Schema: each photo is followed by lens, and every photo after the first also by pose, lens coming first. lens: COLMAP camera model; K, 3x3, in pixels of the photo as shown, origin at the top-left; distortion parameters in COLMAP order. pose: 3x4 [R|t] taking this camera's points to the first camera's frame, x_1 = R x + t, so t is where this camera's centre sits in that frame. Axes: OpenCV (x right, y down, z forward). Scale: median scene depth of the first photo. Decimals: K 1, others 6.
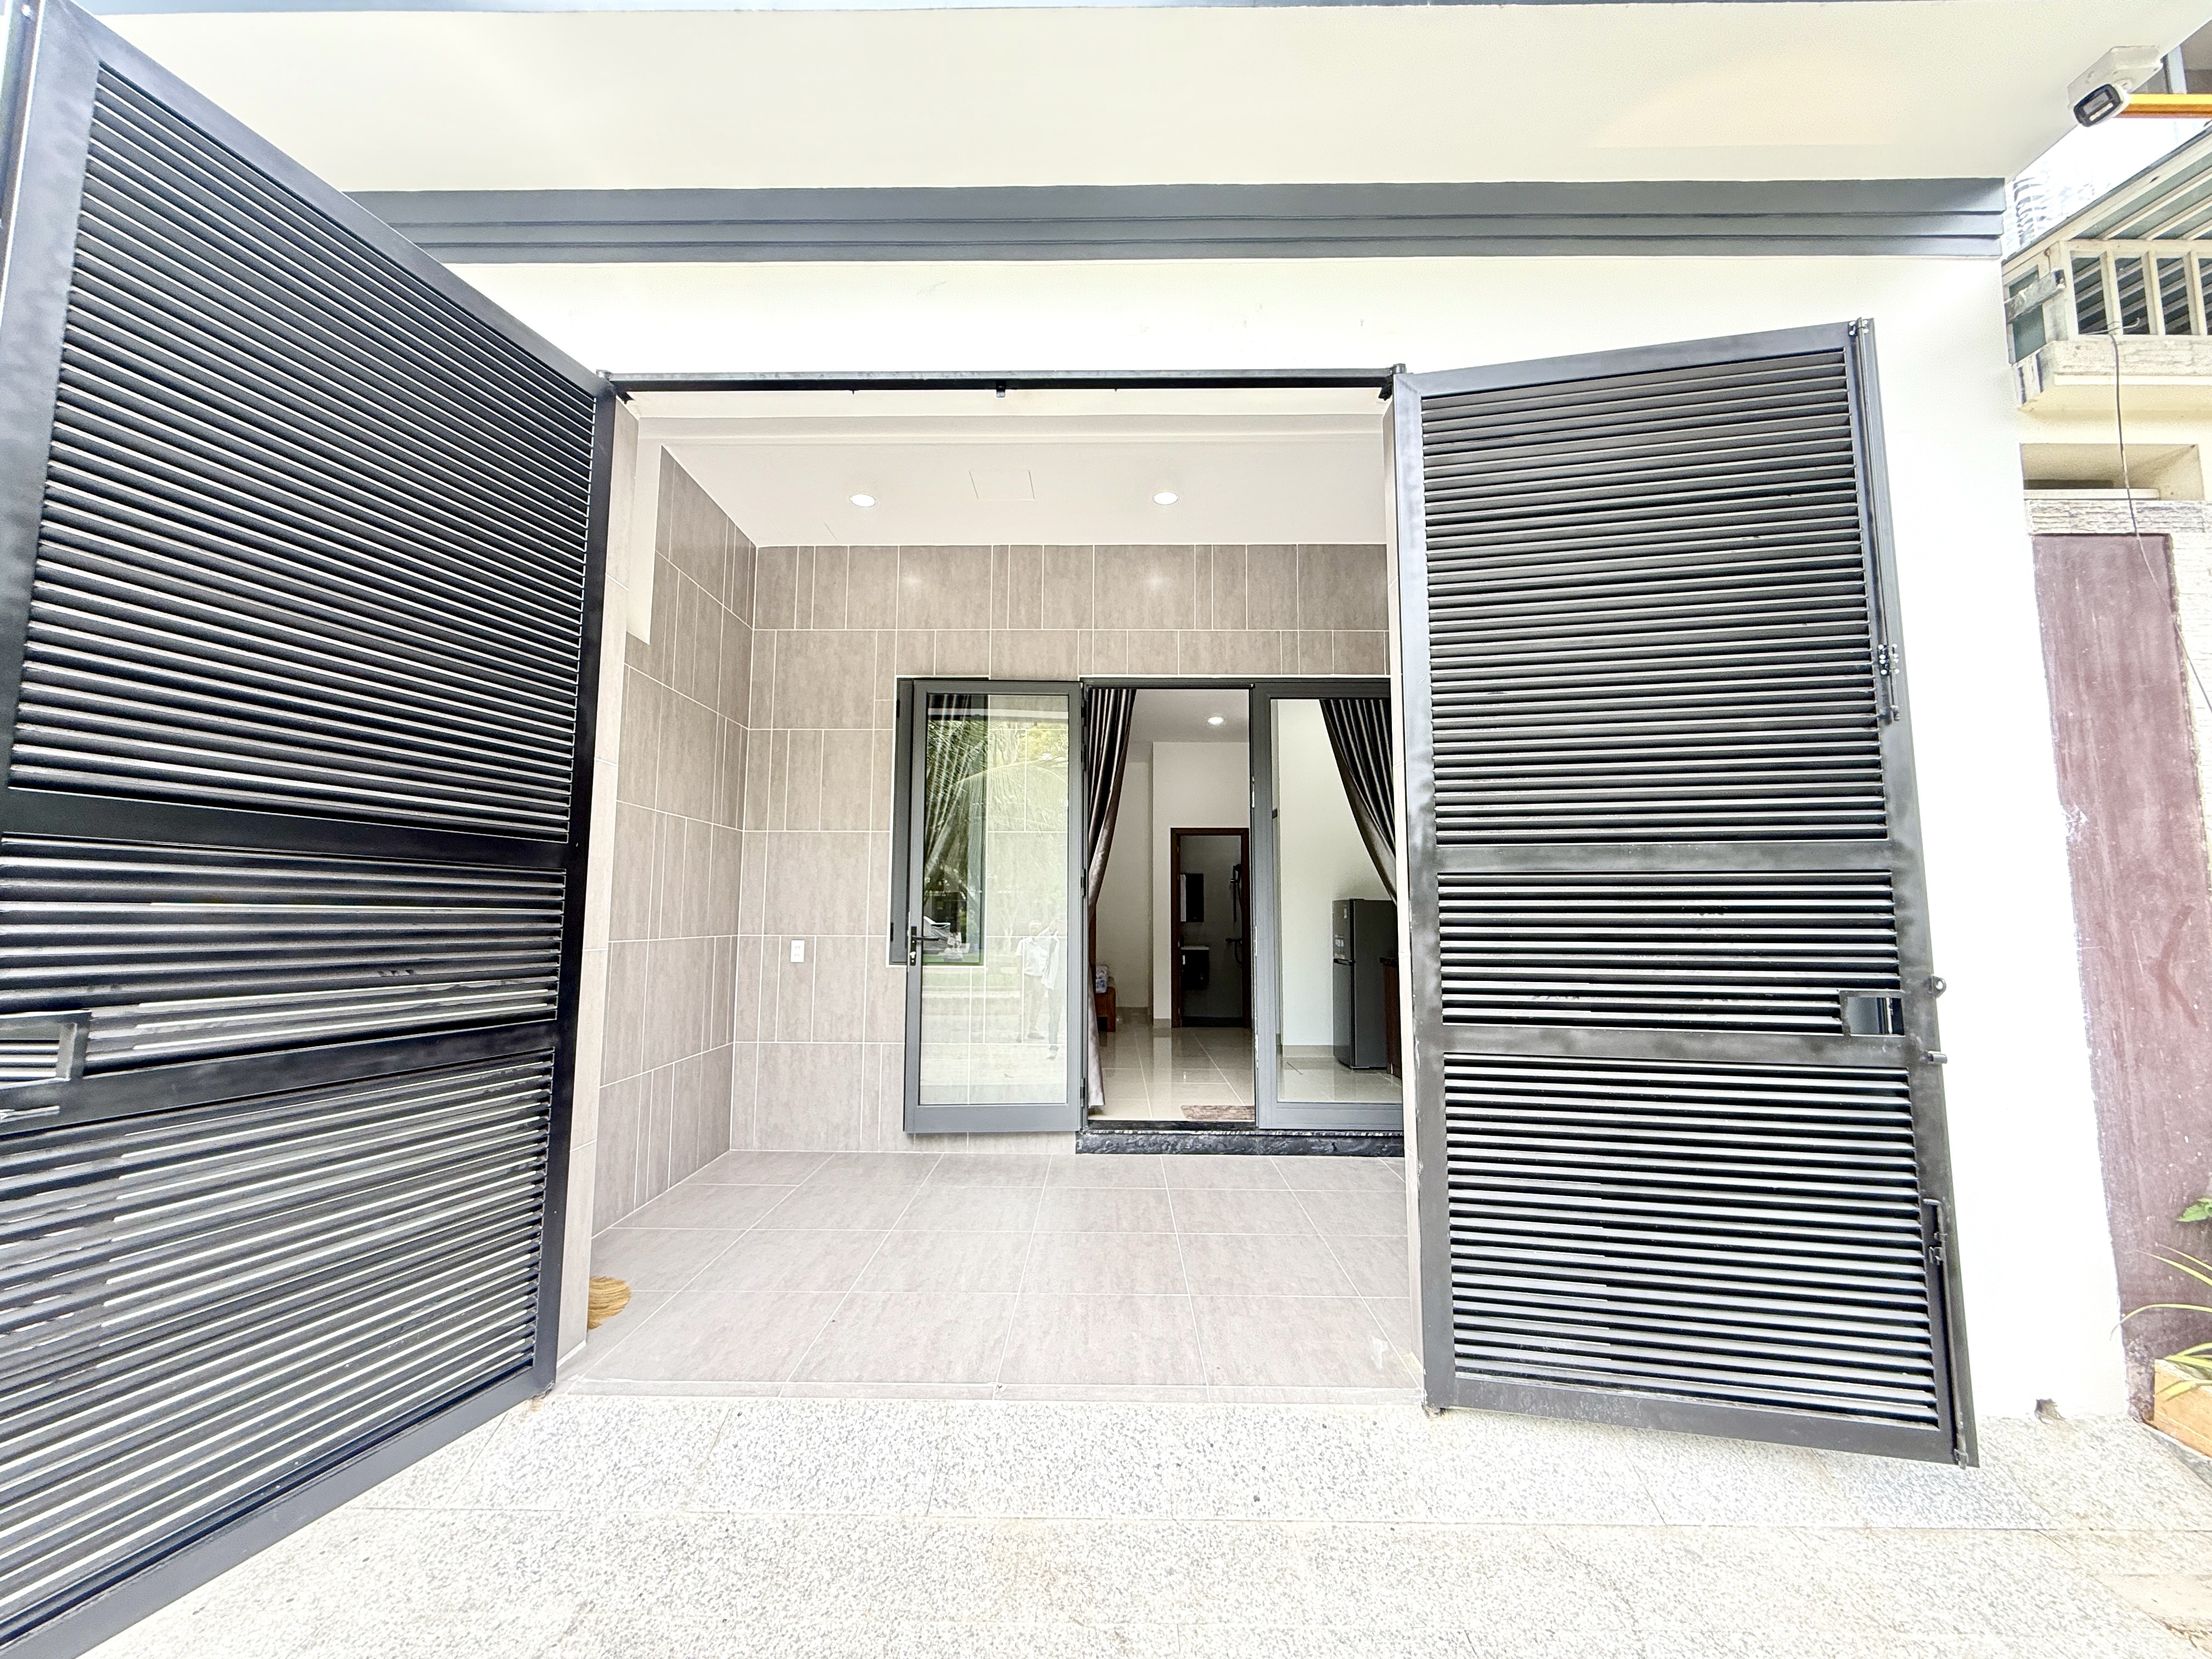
lens RADIAL K [[879.4, 0, 1100.0], [0, 879.4, 828.4], [0, 0, 1]] dist [-0.000254, -0.000231]
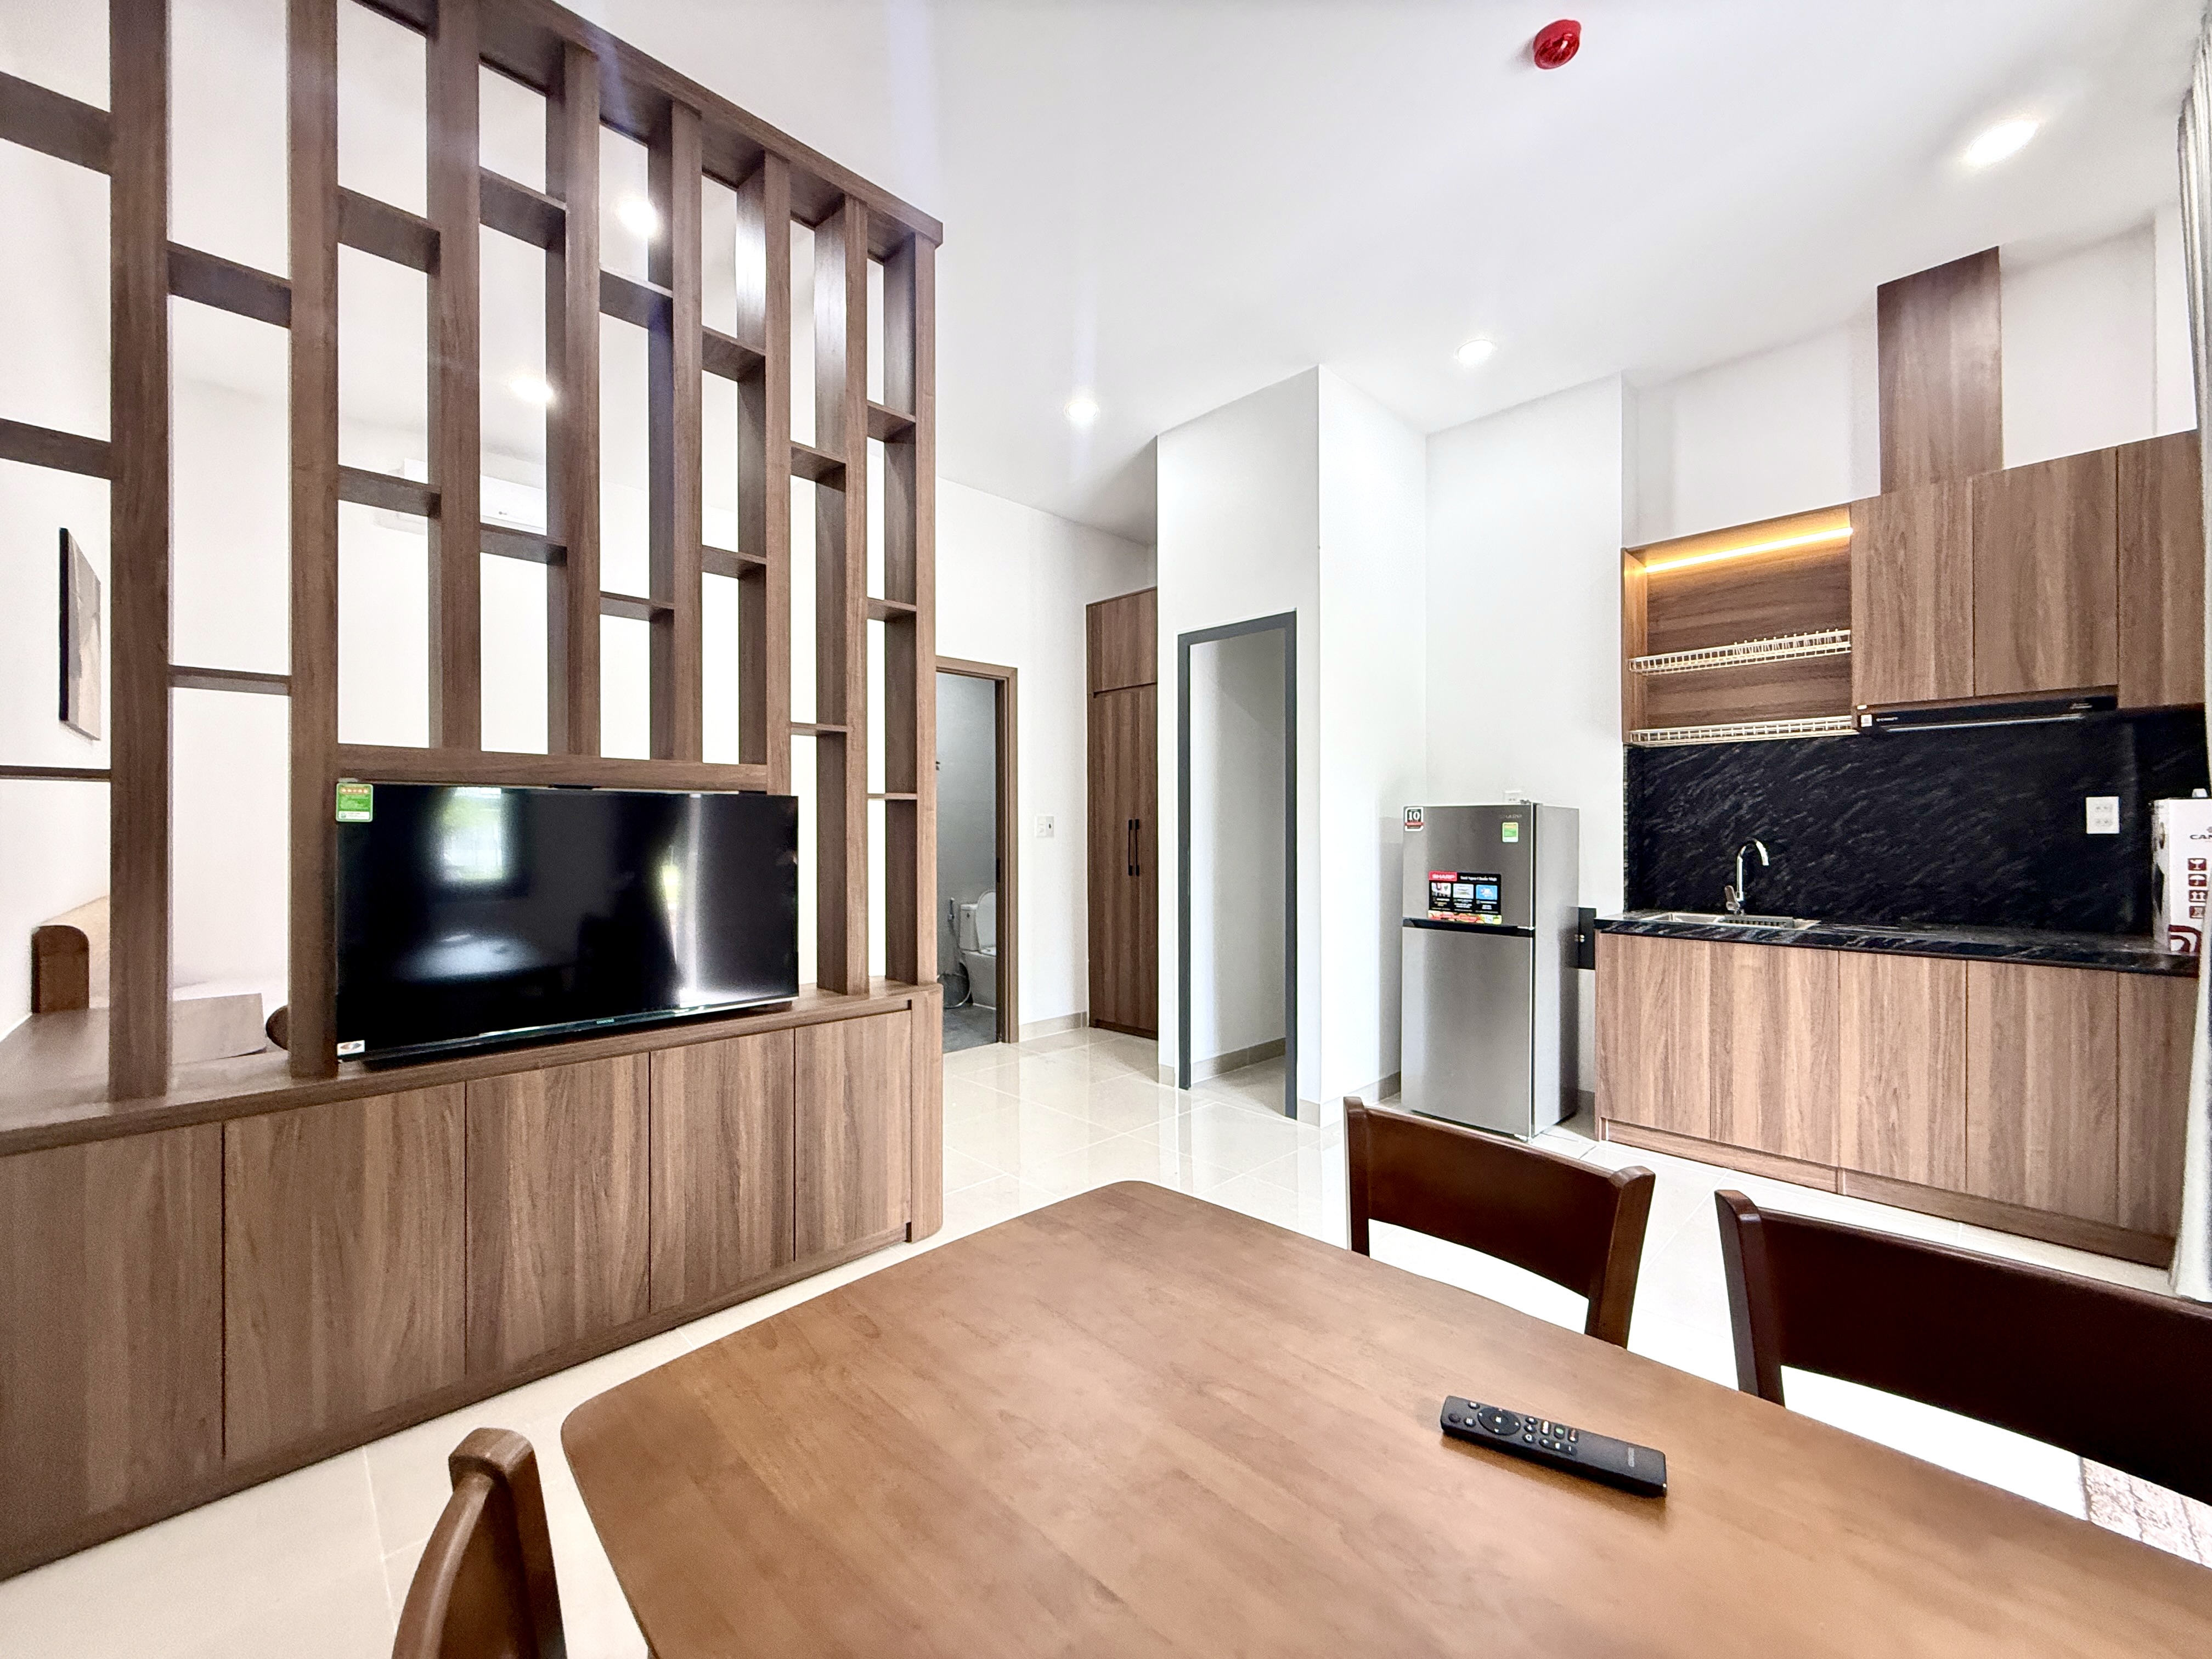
lens RADIAL K [[879.4, 0, 1097.1], [0, 879.4, 833.4], [0, 0, 1]] dist [-0.000254, -0.000231]
pose [[0.711322, -0.005491, 0.702845, -0.330202], [-0.069322, 0.994546, 0.077929, 0.105683], [-0.699439, -0.104155, 0.707062, 1.146464]]
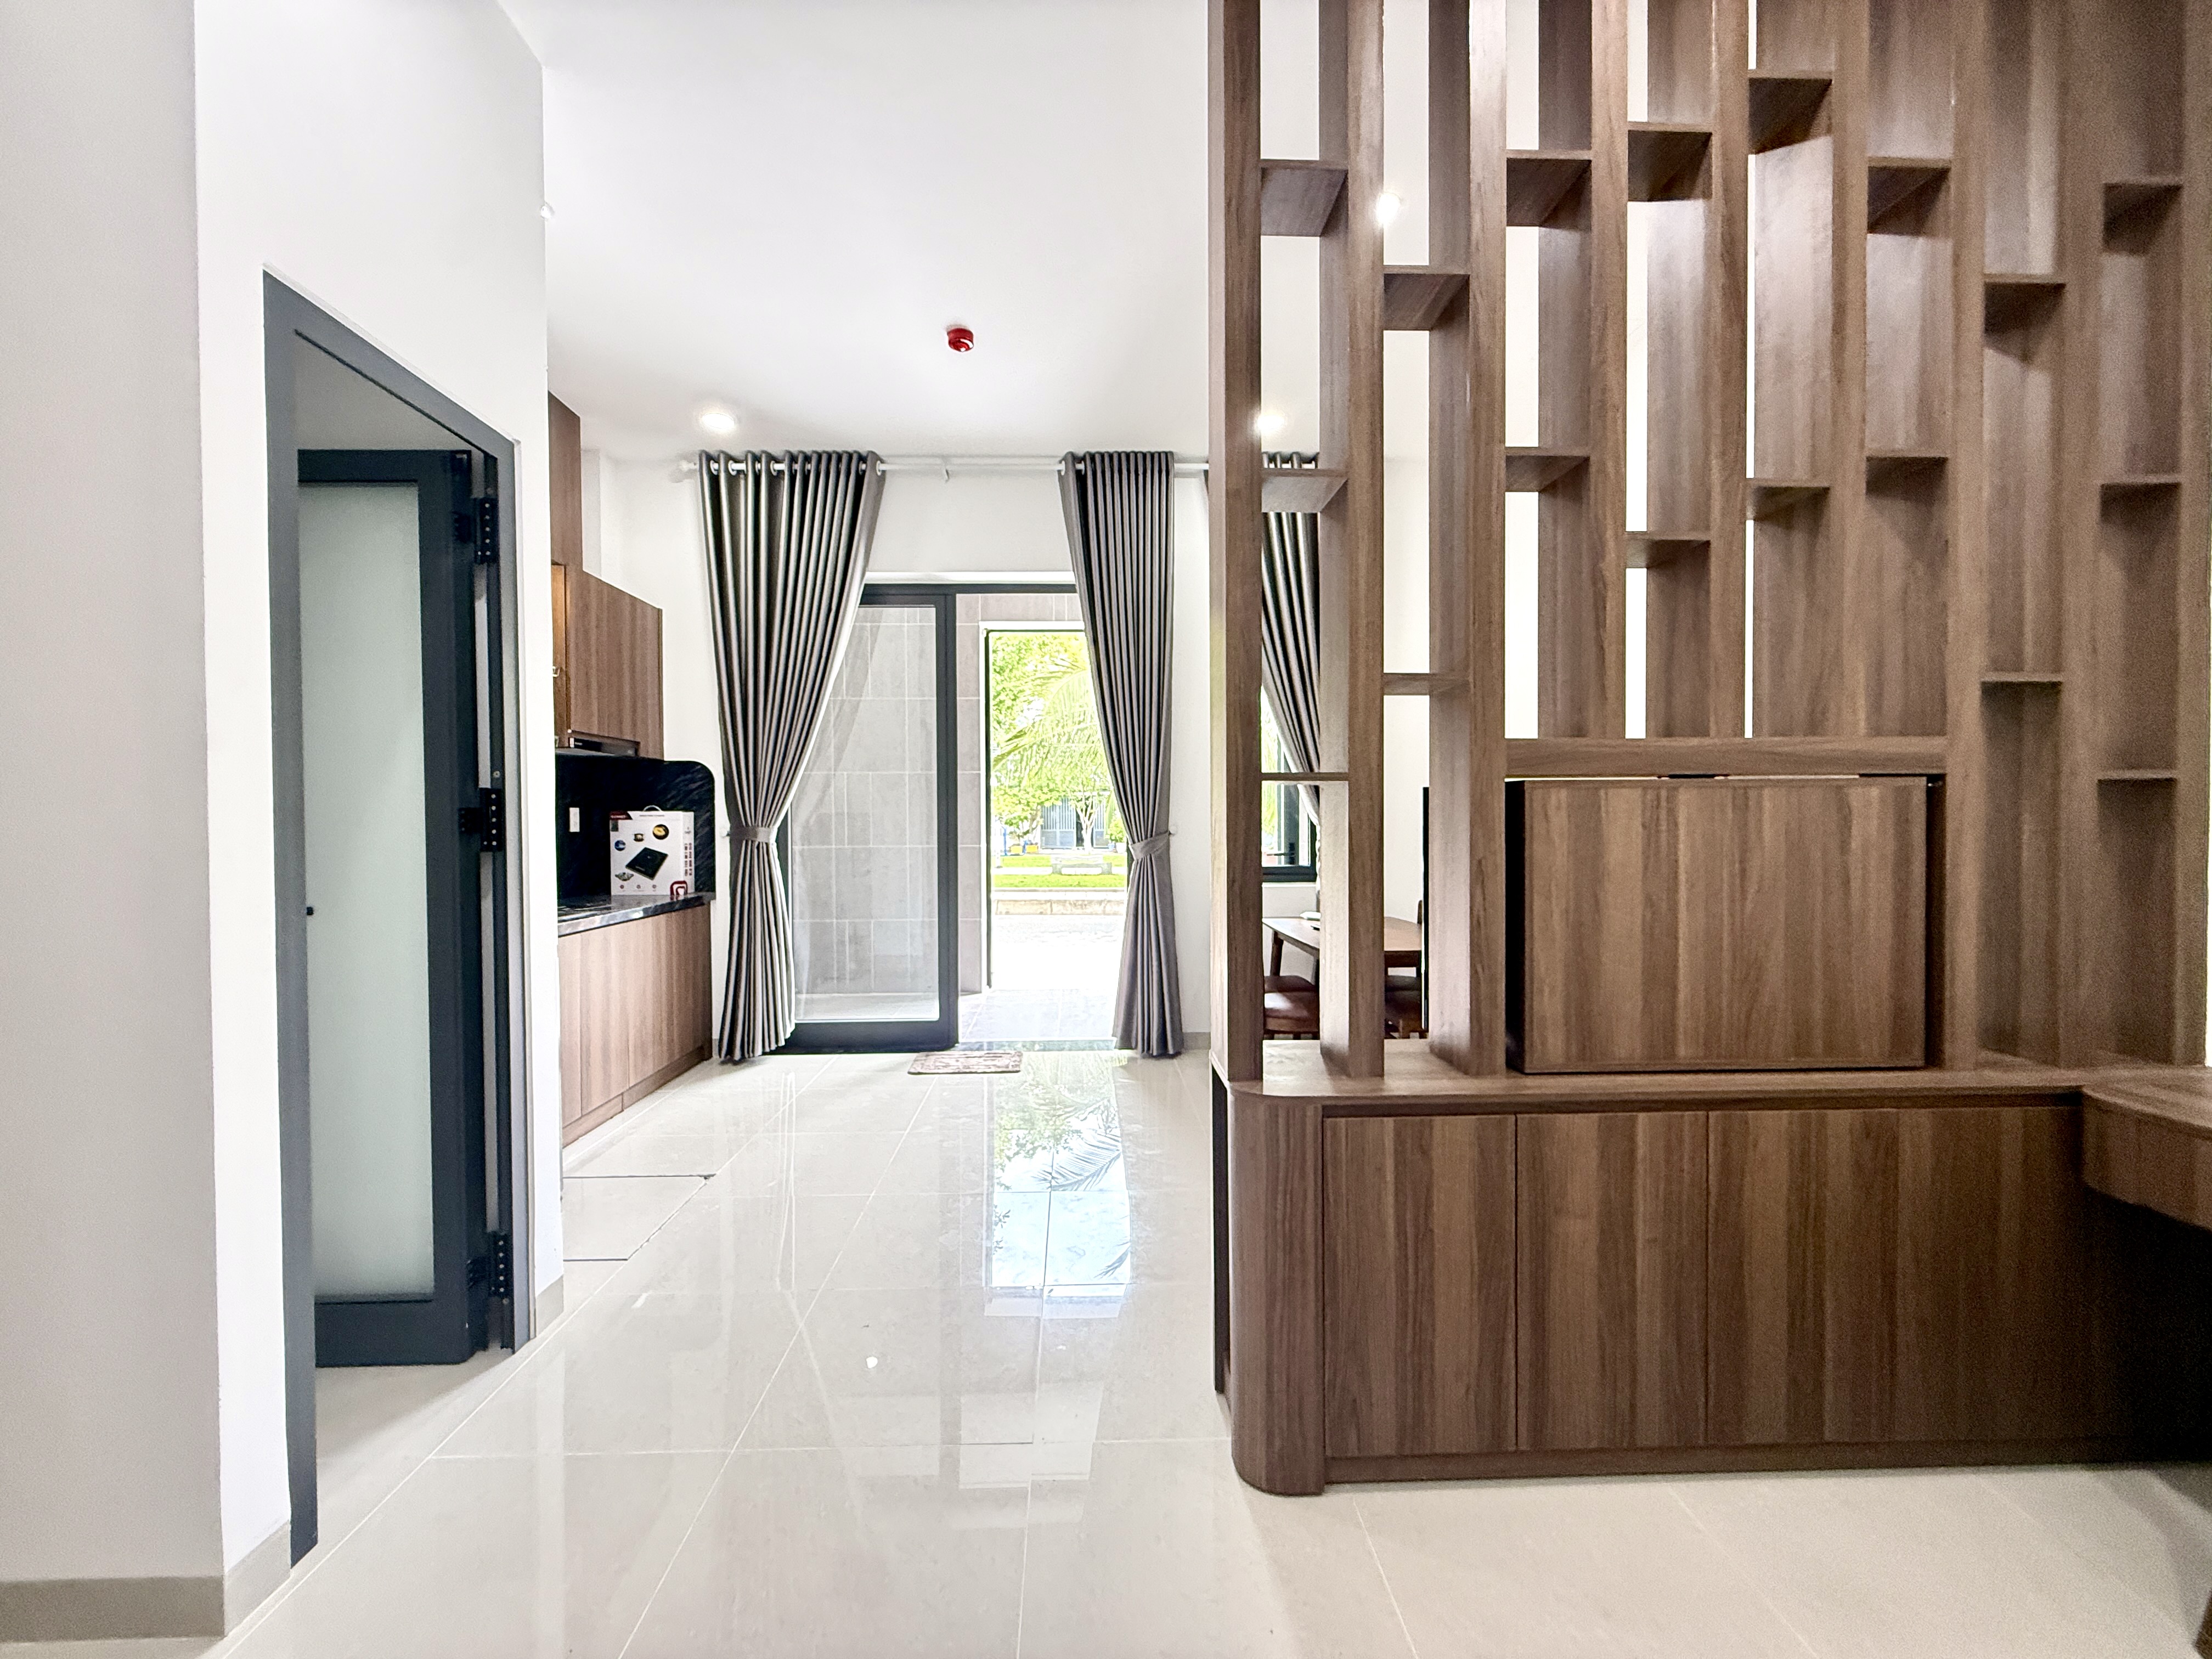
lens RADIAL K [[879.4, 0, 1098.9], [0, 879.4, 838.2], [0, 0, 1]] dist [-0.000254, -0.000231]
pose [[-0.999132, 0.001117, -0.041650, 0.054223], [0.004759, 0.996158, -0.087444, 0.191779], [0.041392, -0.087566, -0.995298, 1.996563]]
